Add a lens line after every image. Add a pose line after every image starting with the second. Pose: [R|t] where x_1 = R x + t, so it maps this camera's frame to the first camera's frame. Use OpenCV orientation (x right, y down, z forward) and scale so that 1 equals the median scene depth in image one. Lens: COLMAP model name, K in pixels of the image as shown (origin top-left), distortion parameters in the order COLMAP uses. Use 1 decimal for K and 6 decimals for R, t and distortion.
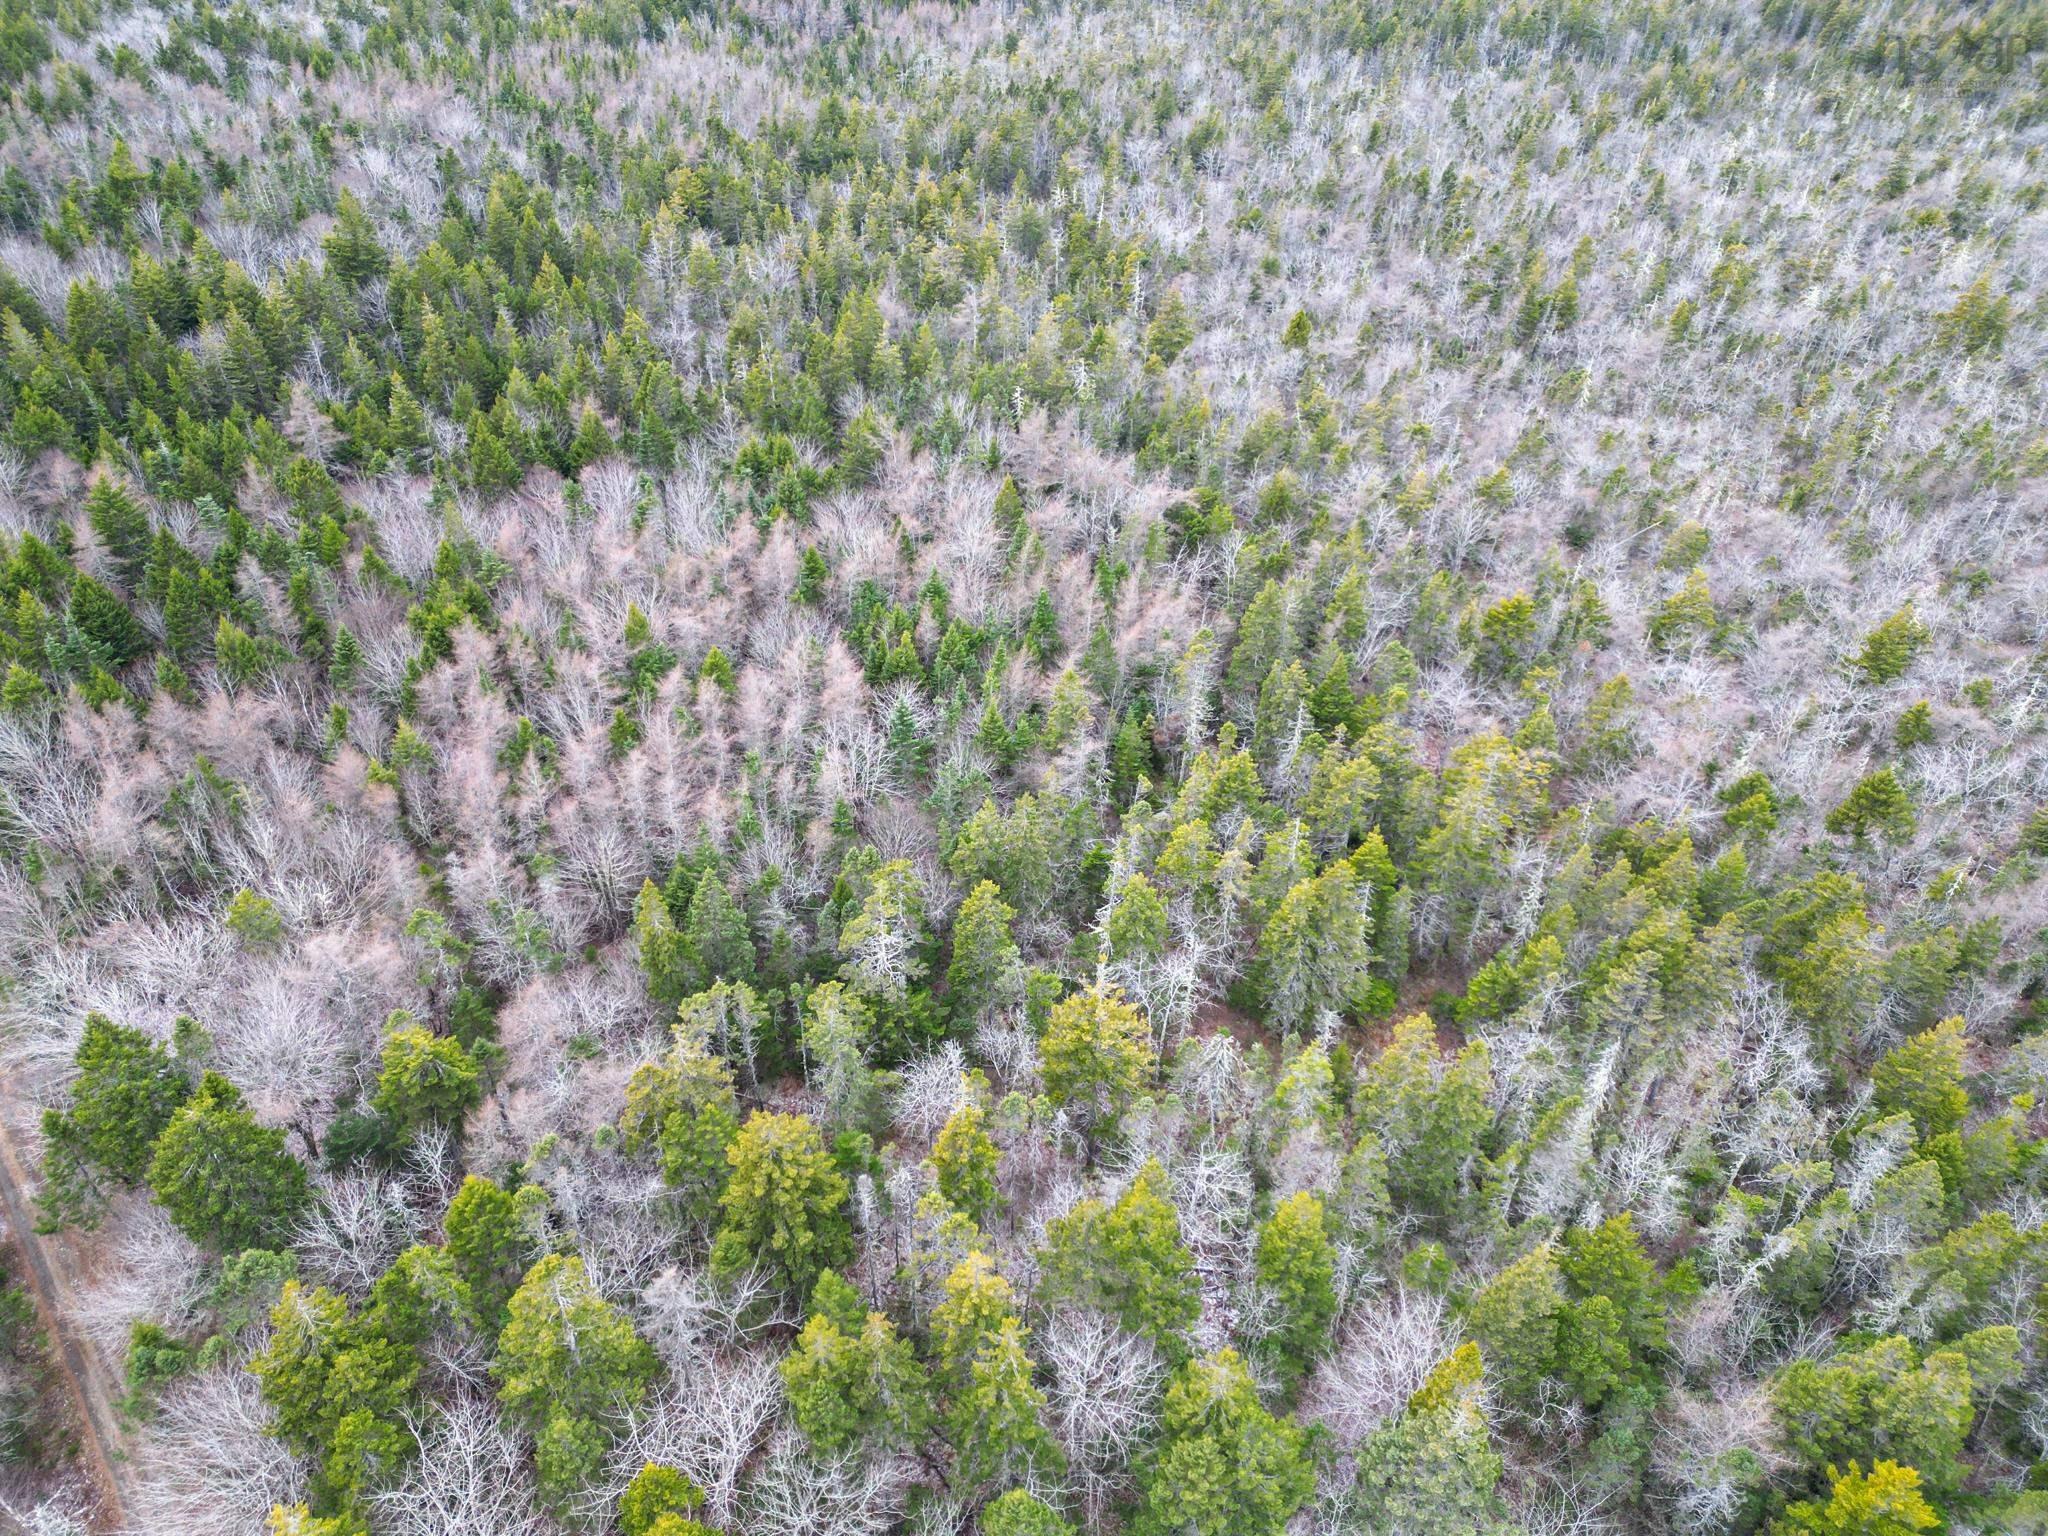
lens RADIAL K [[1418.6, 0, 1021.5], [0, 1418.6, 762.7], [0, 0, 1]] dist [0.092770, -0.092122]
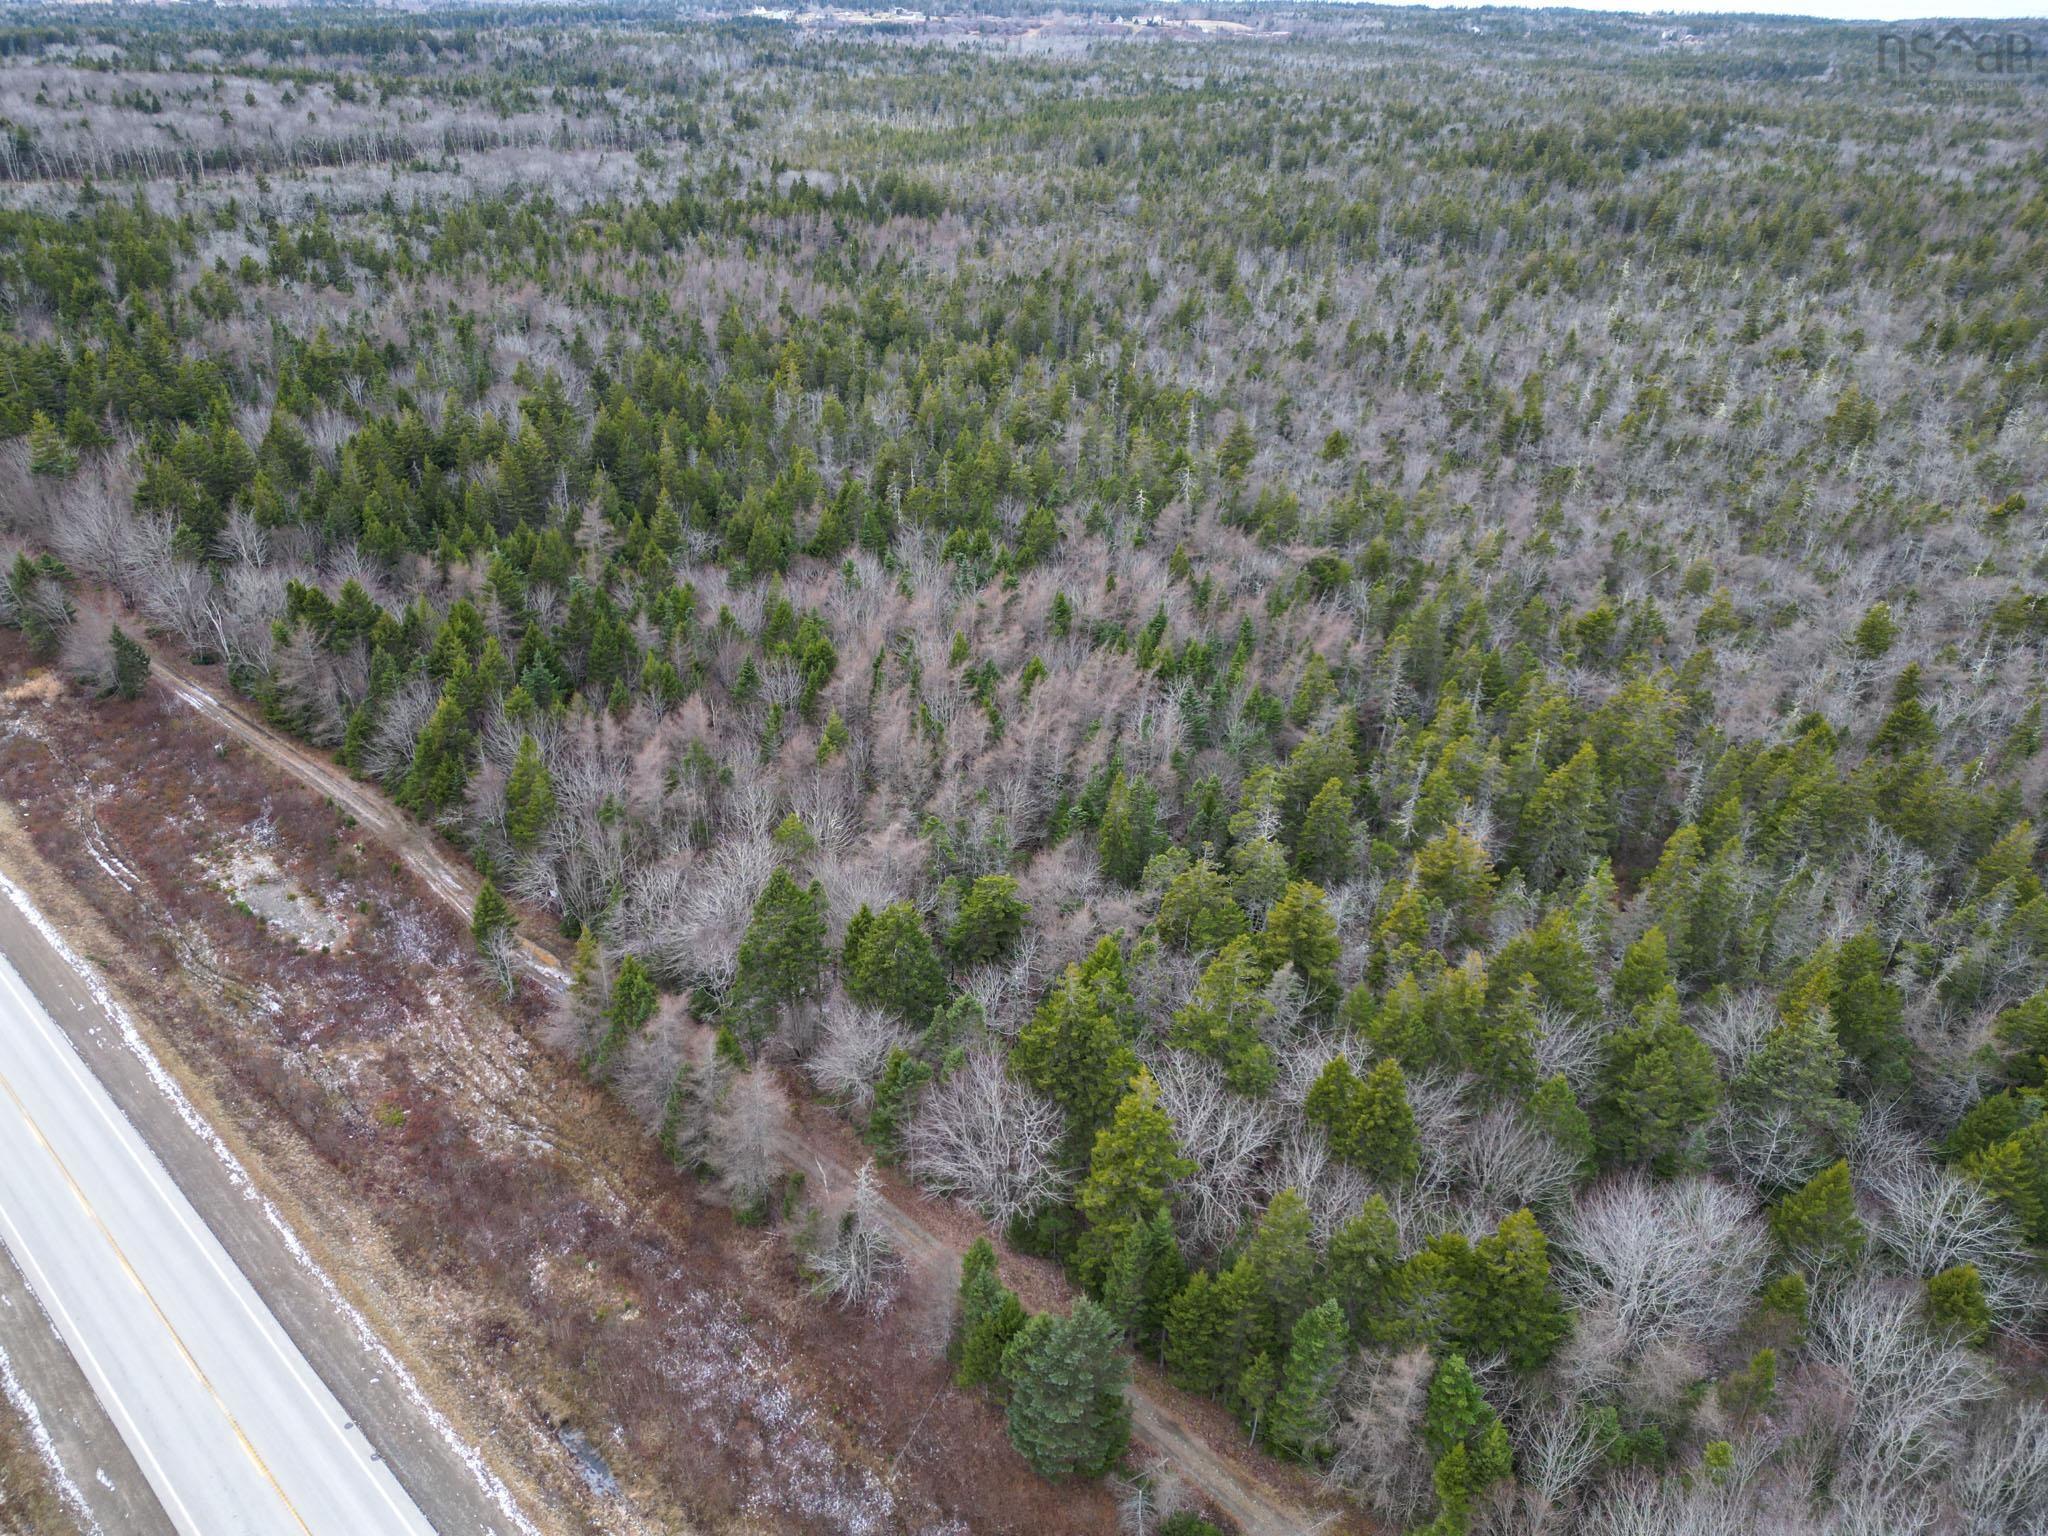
lens RADIAL K [[1423.4, 0, 1029.0], [0, 1423.4, 757.5], [0, 0, 1]] dist [0.070801, -0.057561]
pose [[0.993073, -0.057257, 0.102606, -0.310864], [0.070448, 0.989016, -0.129941, 0.152240], [-0.094039, 0.136270, 0.986198, -0.213291]]
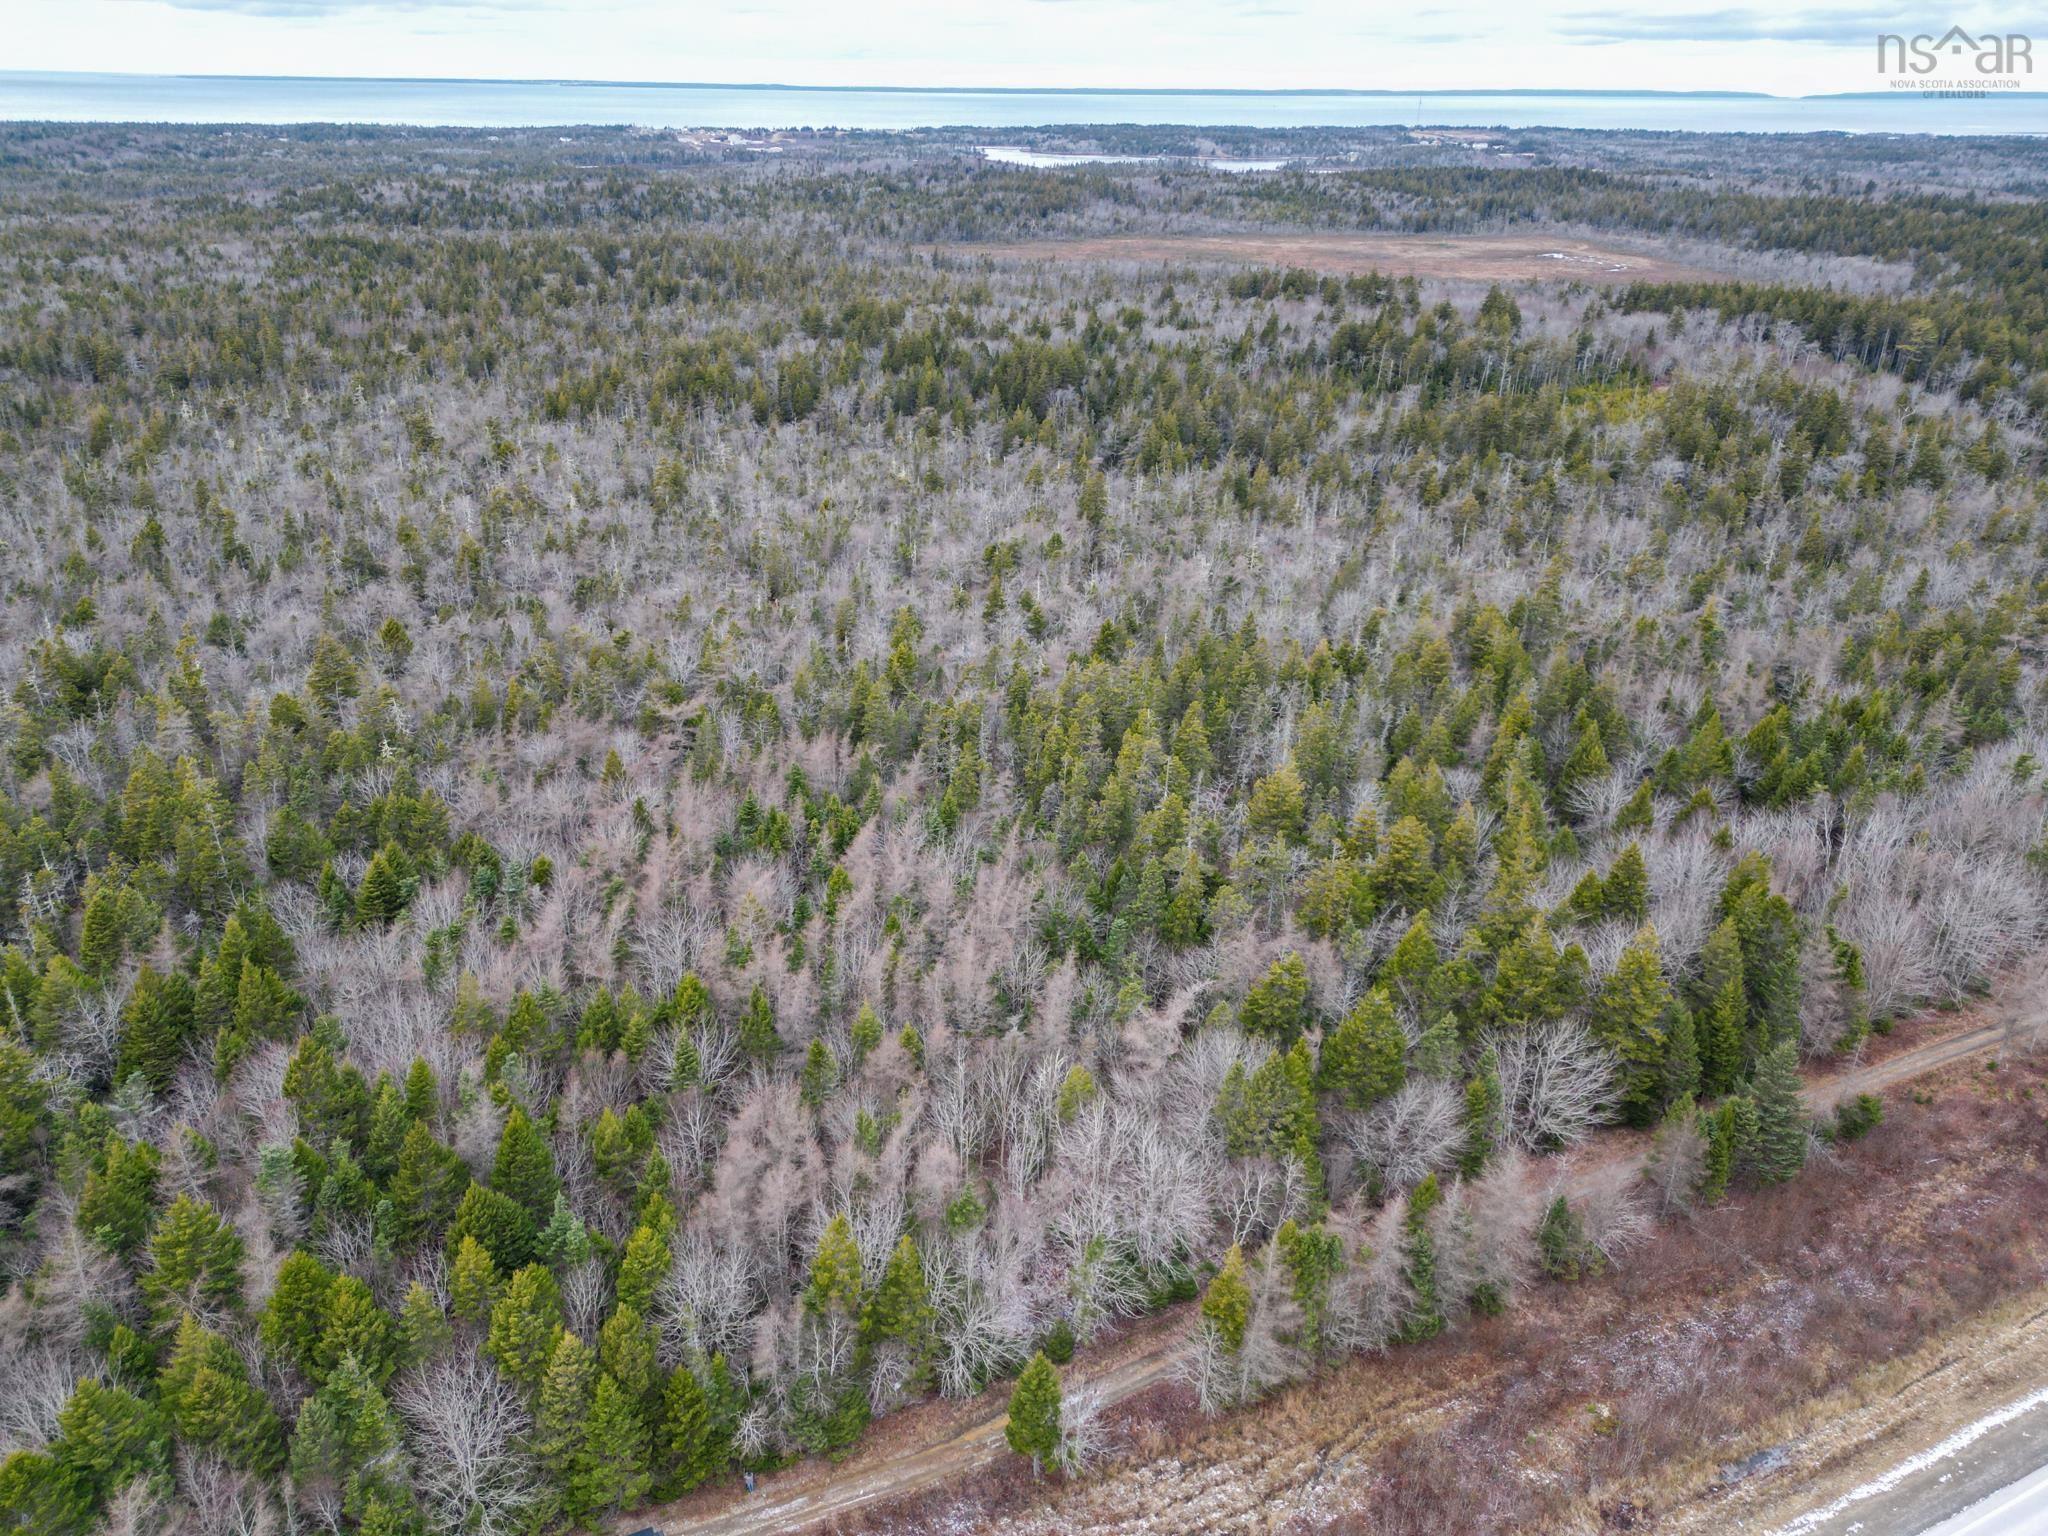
lens RADIAL K [[1400.7, 0, 1028.0], [0, 1400.7, 802.1], [0, 0, 1]] dist [0.064876, -0.049787]
pose [[0.261679, -0.450683, 0.853468, -0.994552], [0.577978, 0.781364, 0.235396, -0.266714], [-0.772959, 0.431688, 0.464952, 0.267361]]
